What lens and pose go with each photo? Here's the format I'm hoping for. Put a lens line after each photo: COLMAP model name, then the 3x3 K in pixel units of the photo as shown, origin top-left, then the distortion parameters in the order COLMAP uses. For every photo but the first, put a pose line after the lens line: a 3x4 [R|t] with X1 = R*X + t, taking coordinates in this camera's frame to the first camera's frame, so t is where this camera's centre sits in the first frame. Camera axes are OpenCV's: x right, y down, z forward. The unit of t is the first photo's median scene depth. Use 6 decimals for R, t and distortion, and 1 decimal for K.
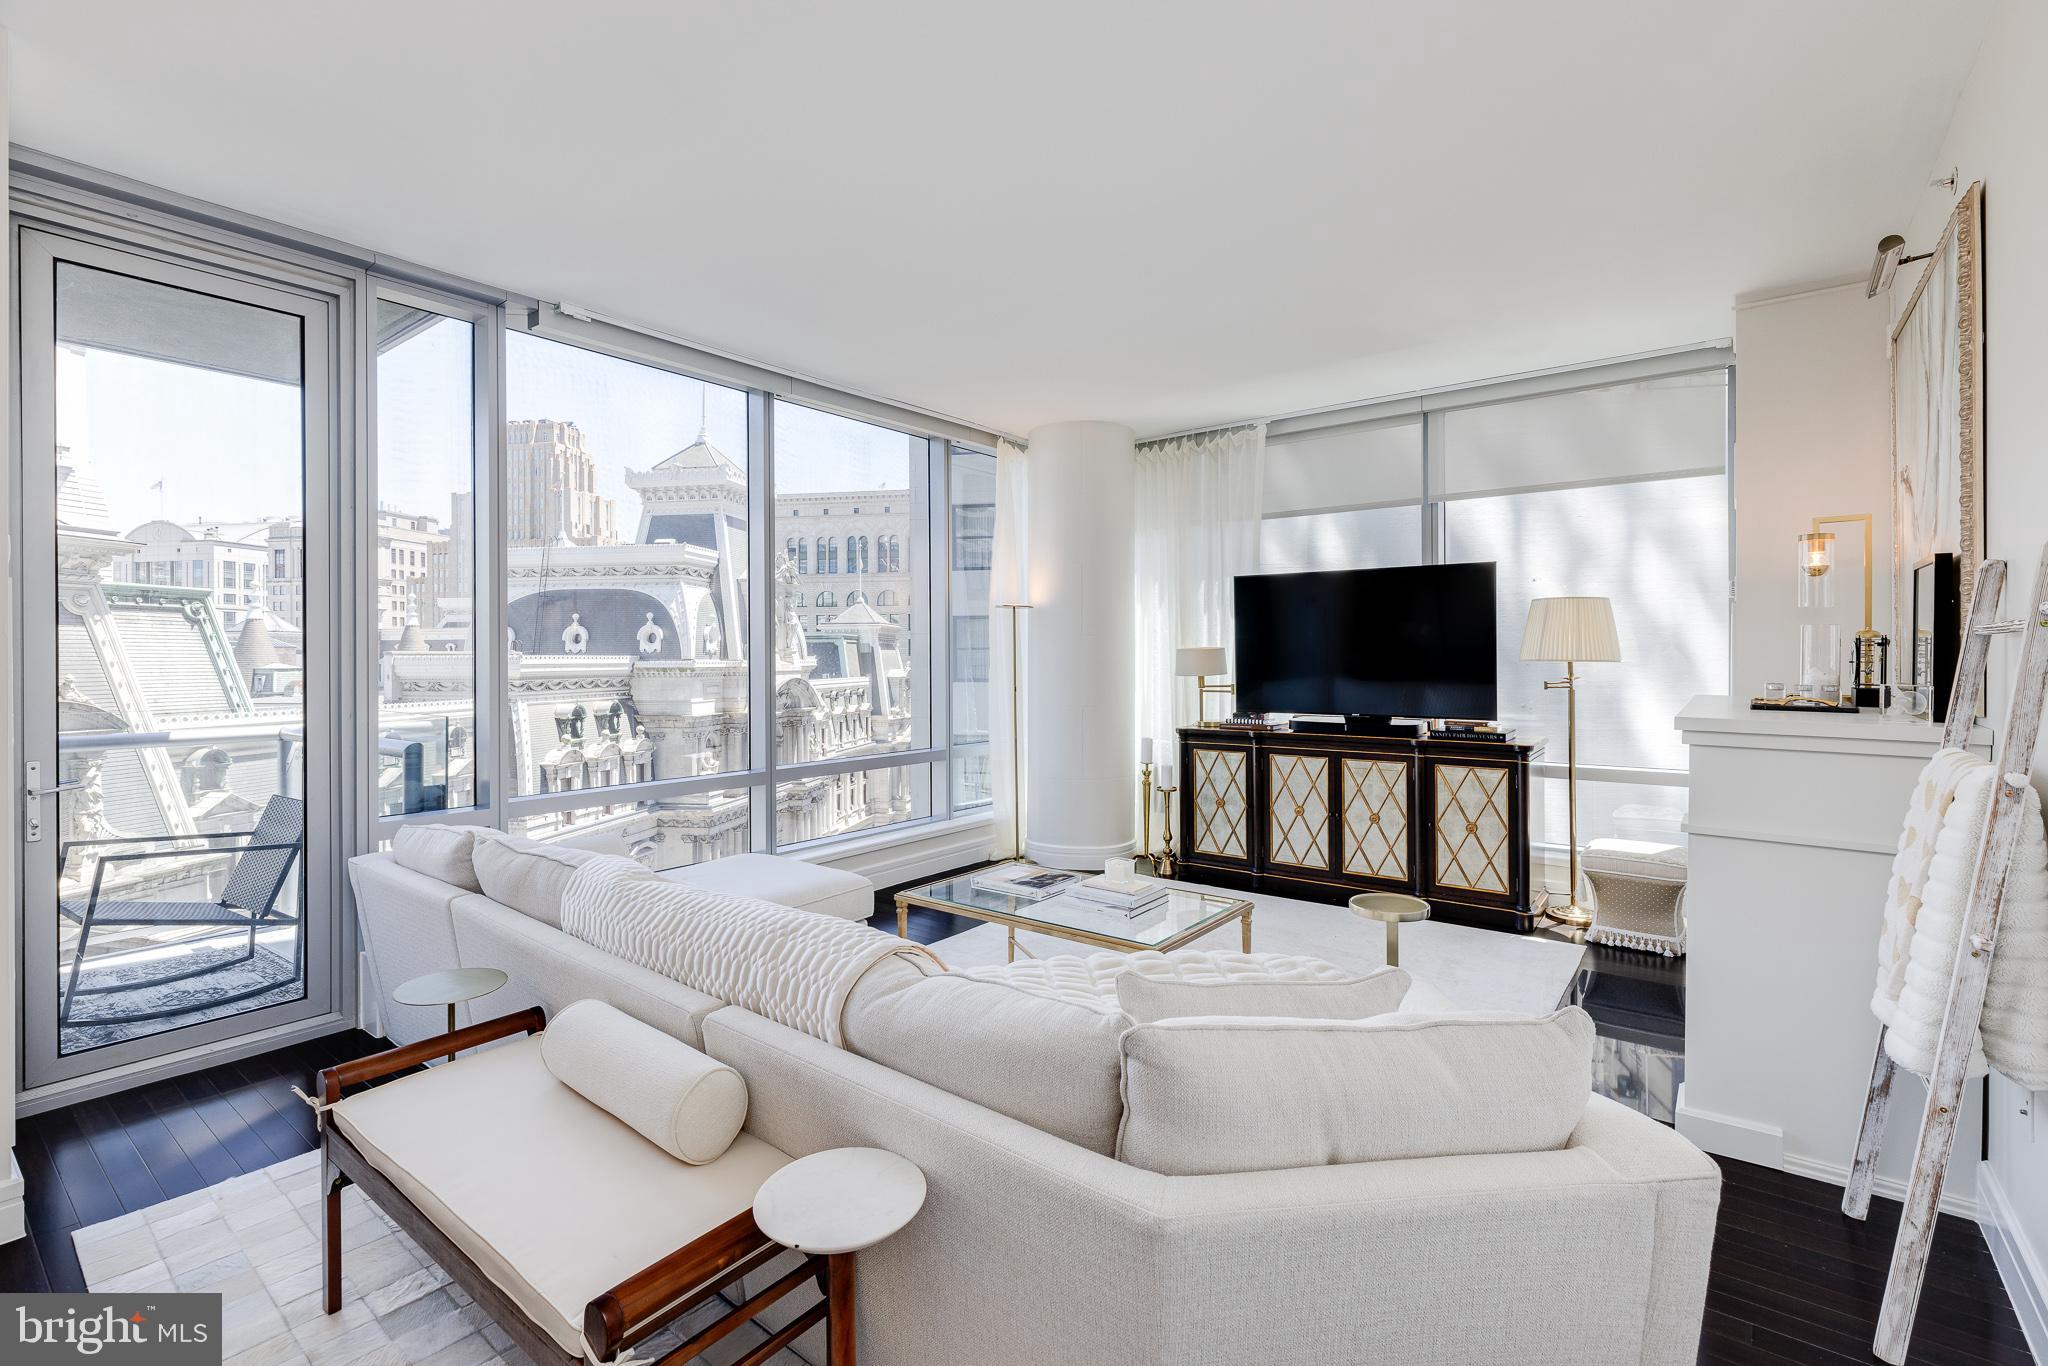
lens RADIAL K [[923.4, 0, 1024.5], [0, 923.4, 658.5], [0, 0, 1]] dist [0.005287, -0.001262]
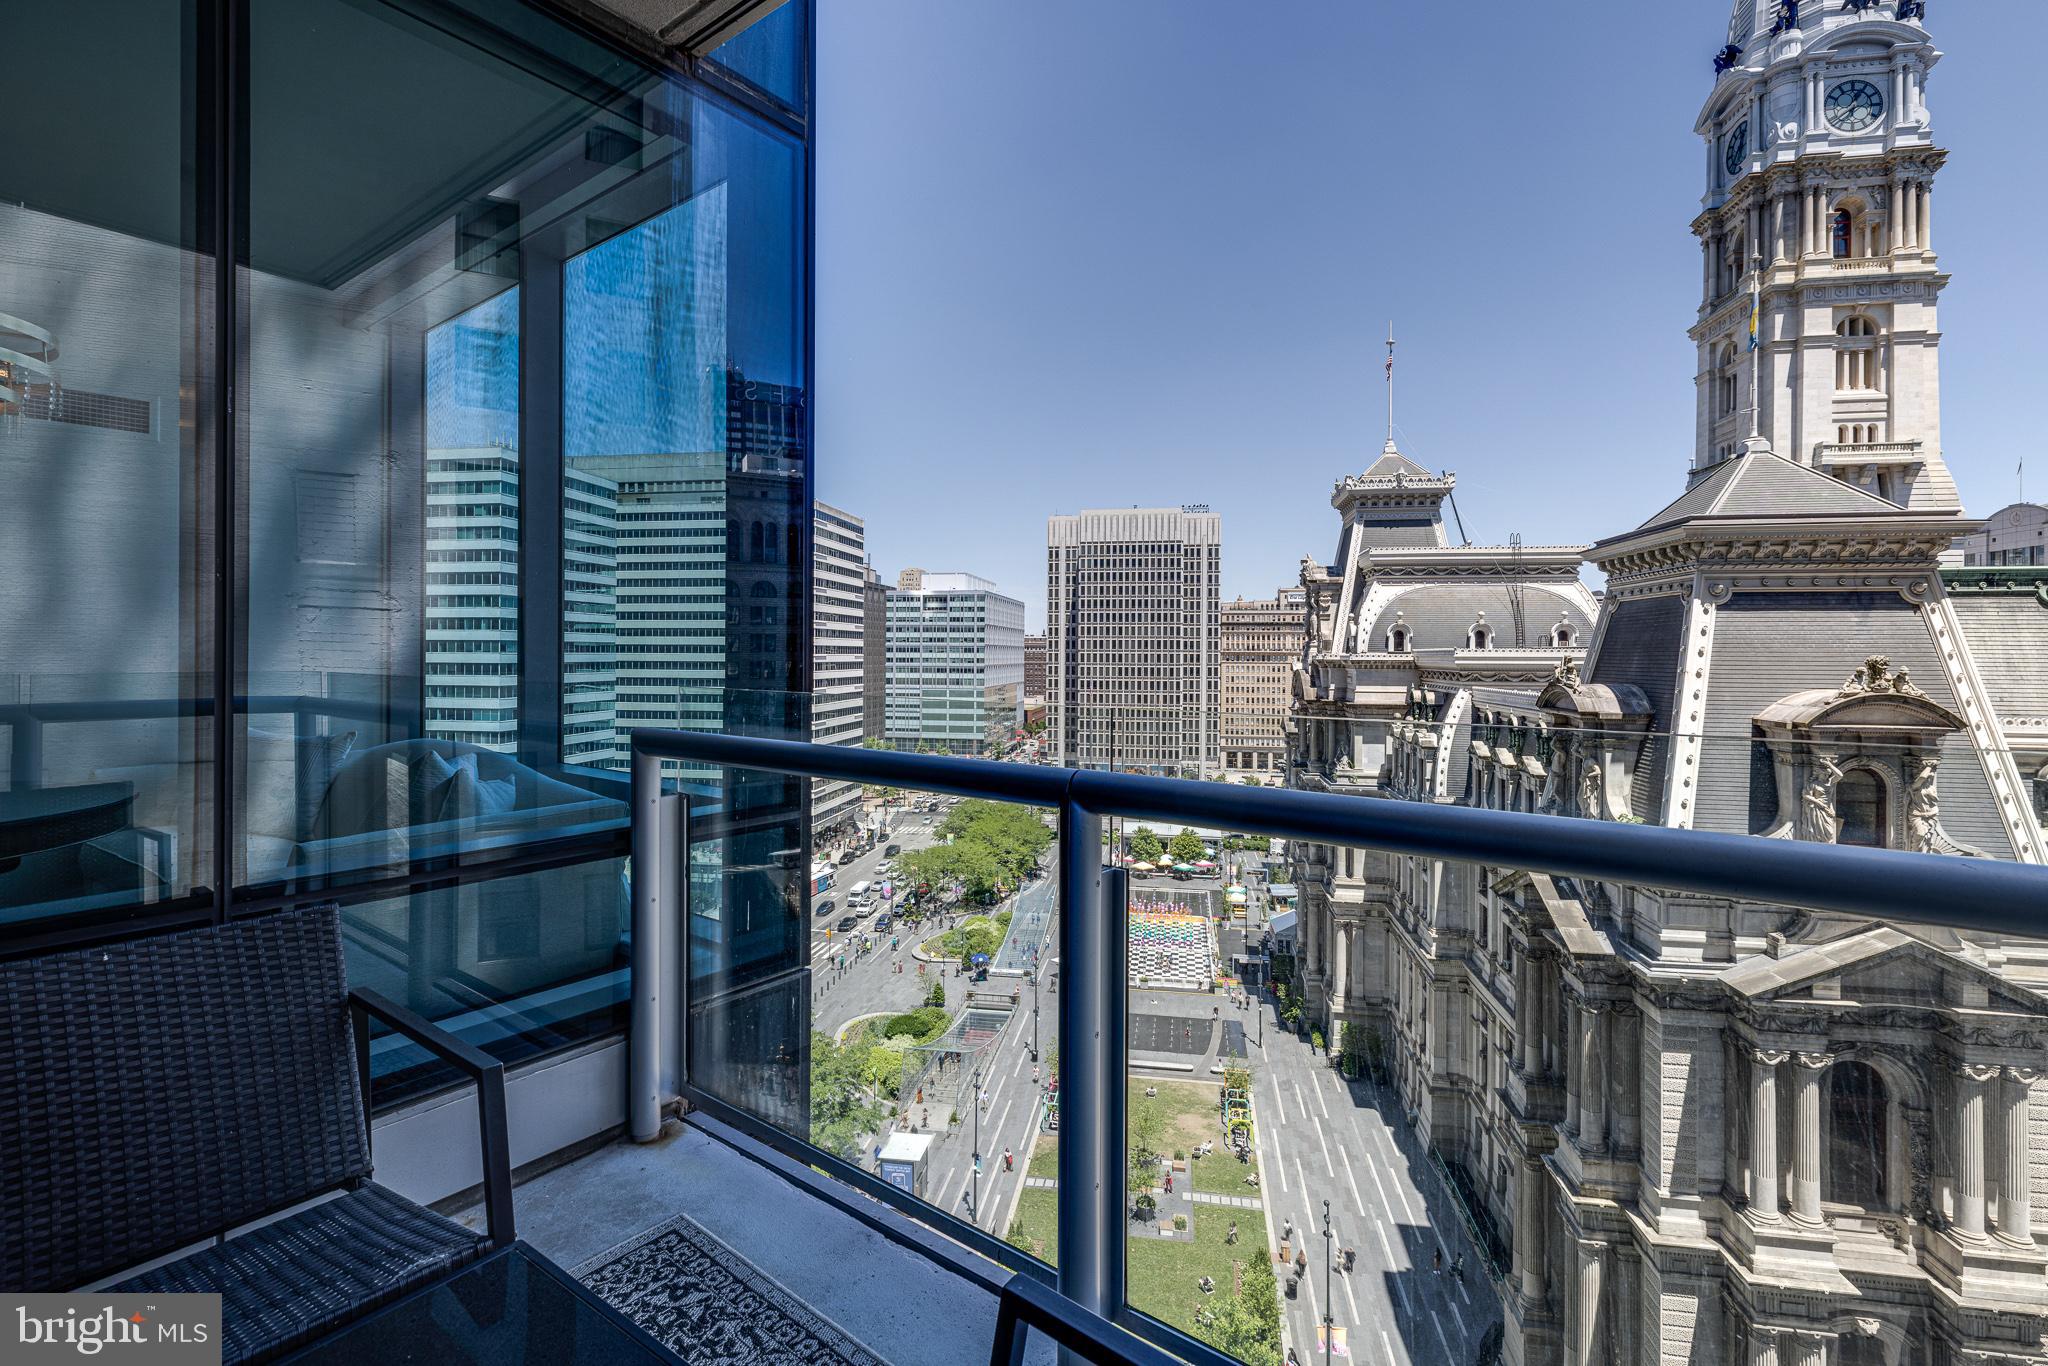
lens RADIAL K [[928.7, 0, 1026.7], [0, 928.7, 650.4], [0, 0, 1]] dist [0.004584, -0.000975]
pose [[0.003593, 0.002111, -0.999991, -0.066906], [-0.005309, 0.999984, 0.002092, 0.003155], [0.999979, 0.005301, 0.003604, 0.083180]]
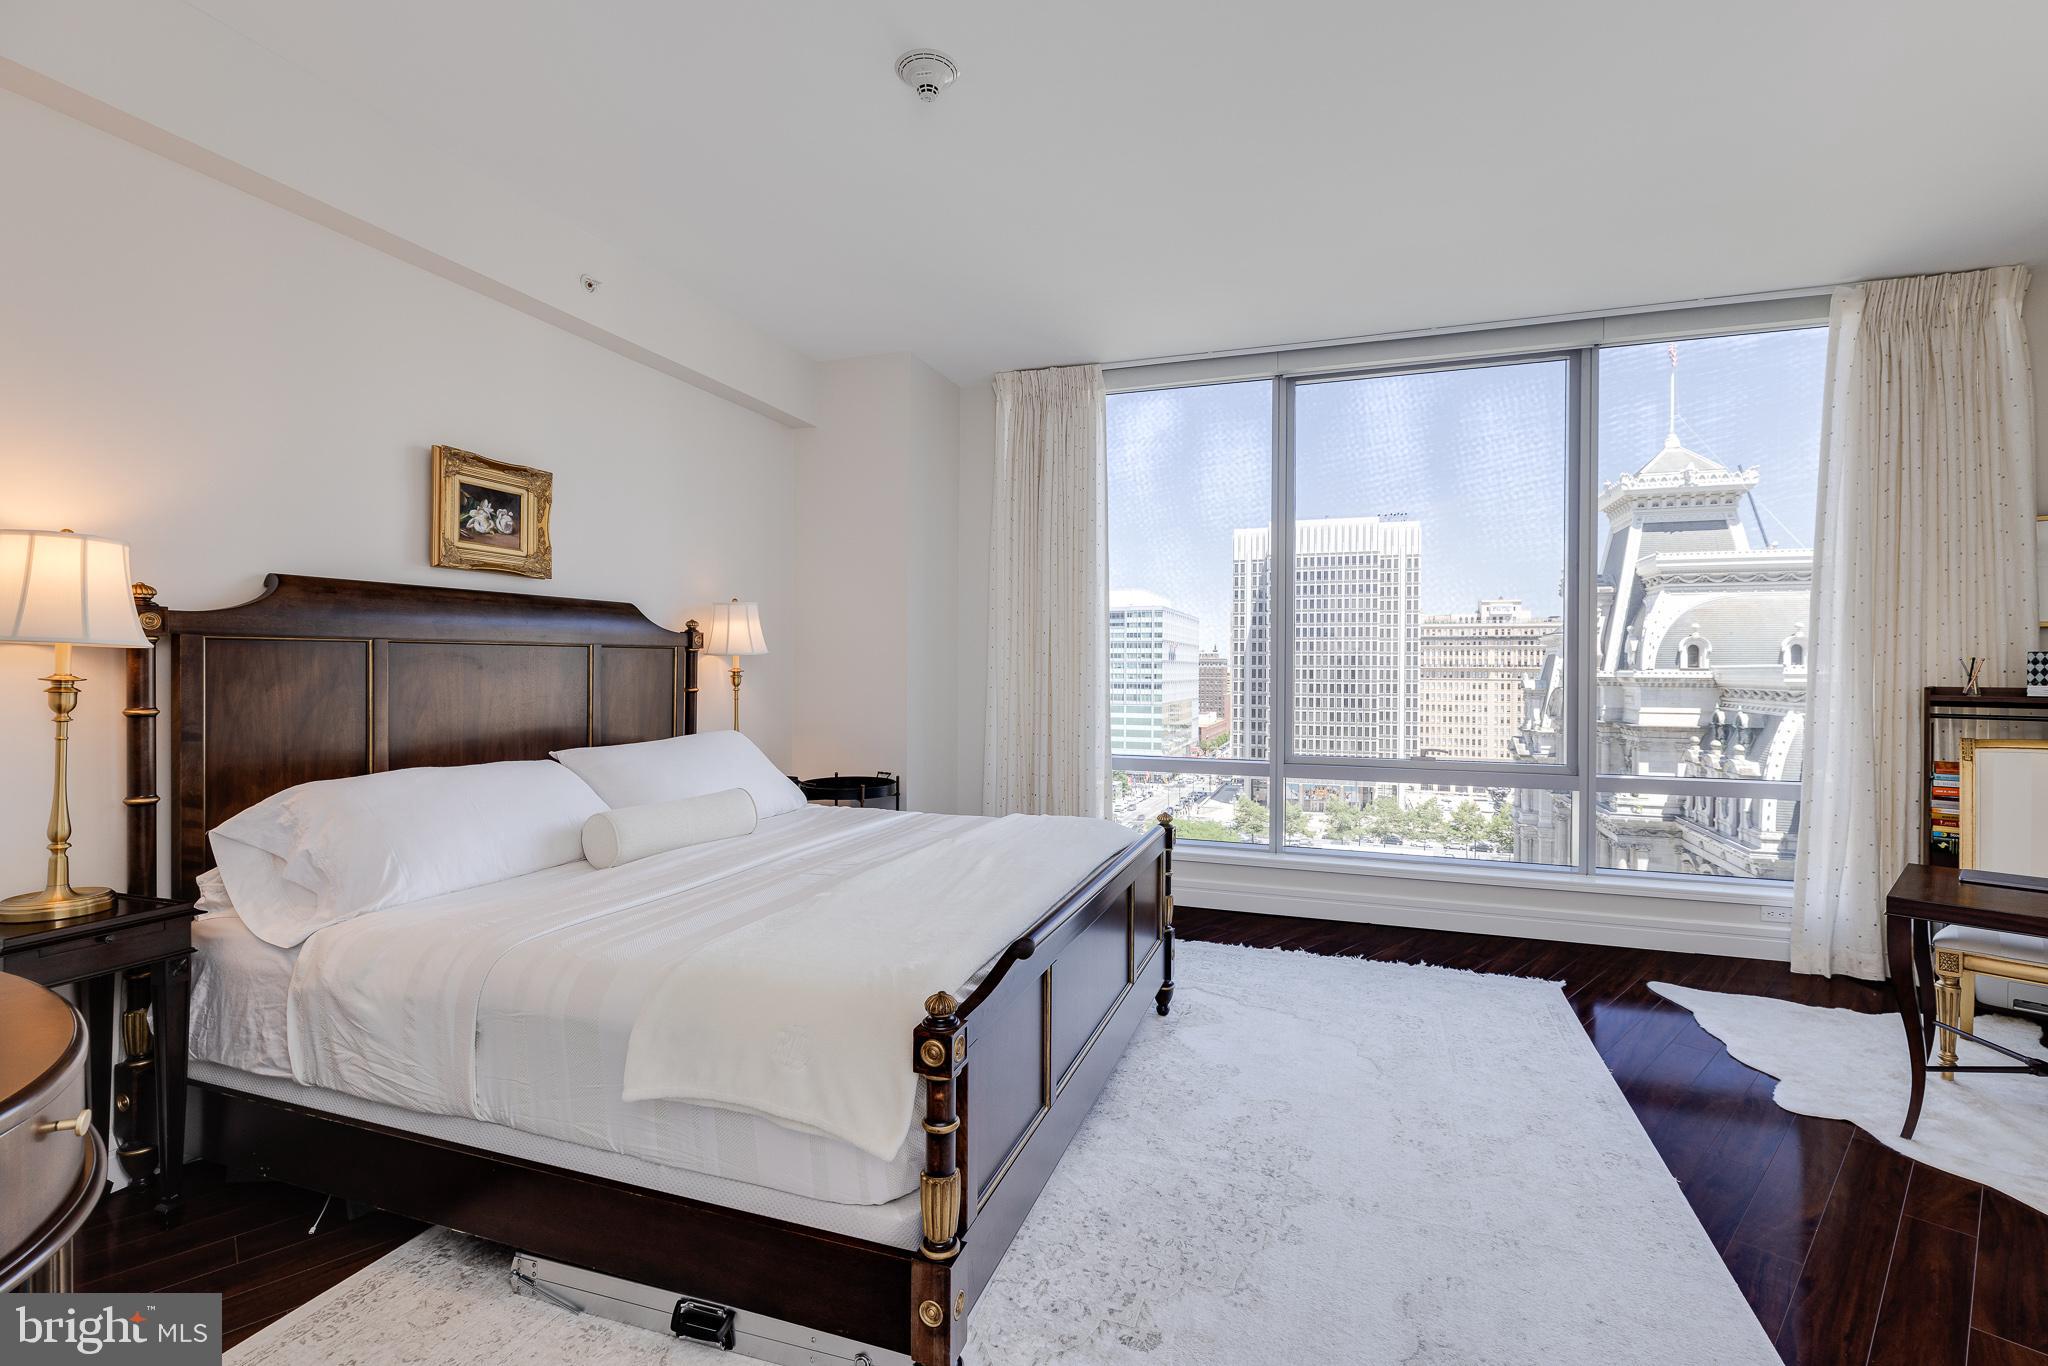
lens RADIAL K [[921.5, 0, 1021.6], [0, 921.5, 669.2], [0, 0, 1]] dist [-0.000731, -0.000664]
pose [[-0.175158, 0.005547, -0.984525, -0.085929], [-0.004628, 0.999968, 0.006457, 0.002357], [0.984529, 0.005688, -0.175127, -0.080431]]
